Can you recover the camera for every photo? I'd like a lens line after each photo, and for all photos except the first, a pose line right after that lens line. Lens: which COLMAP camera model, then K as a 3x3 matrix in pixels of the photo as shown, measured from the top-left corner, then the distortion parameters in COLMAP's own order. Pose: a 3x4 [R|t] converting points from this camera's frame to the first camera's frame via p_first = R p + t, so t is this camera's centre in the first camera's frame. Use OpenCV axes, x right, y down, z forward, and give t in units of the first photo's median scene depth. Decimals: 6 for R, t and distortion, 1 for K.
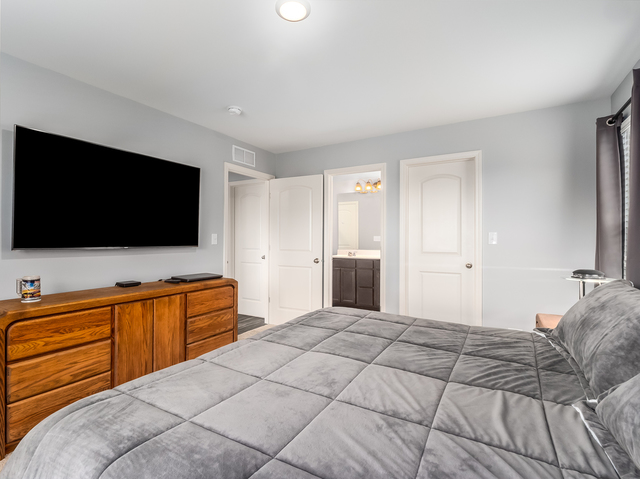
lens RADIAL K [[314.2, 0, 319.9], [0, 314.2, 241.8], [0, 0, 1]] dist [0.003586, -0.000523]
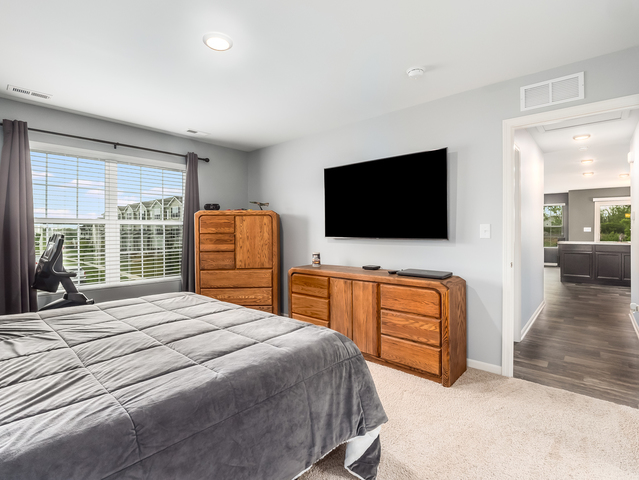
lens RADIAL K [[313.8, 0, 322.3], [0, 313.8, 234.0], [0, 0, 1]] dist [0.003586, -0.000523]
pose [[-0.180053, 0.005698, -0.983640, 0.631141], [-0.005903, 0.999959, 0.006873, -0.006139], [0.983639, 0.007044, -0.180012, 1.003543]]
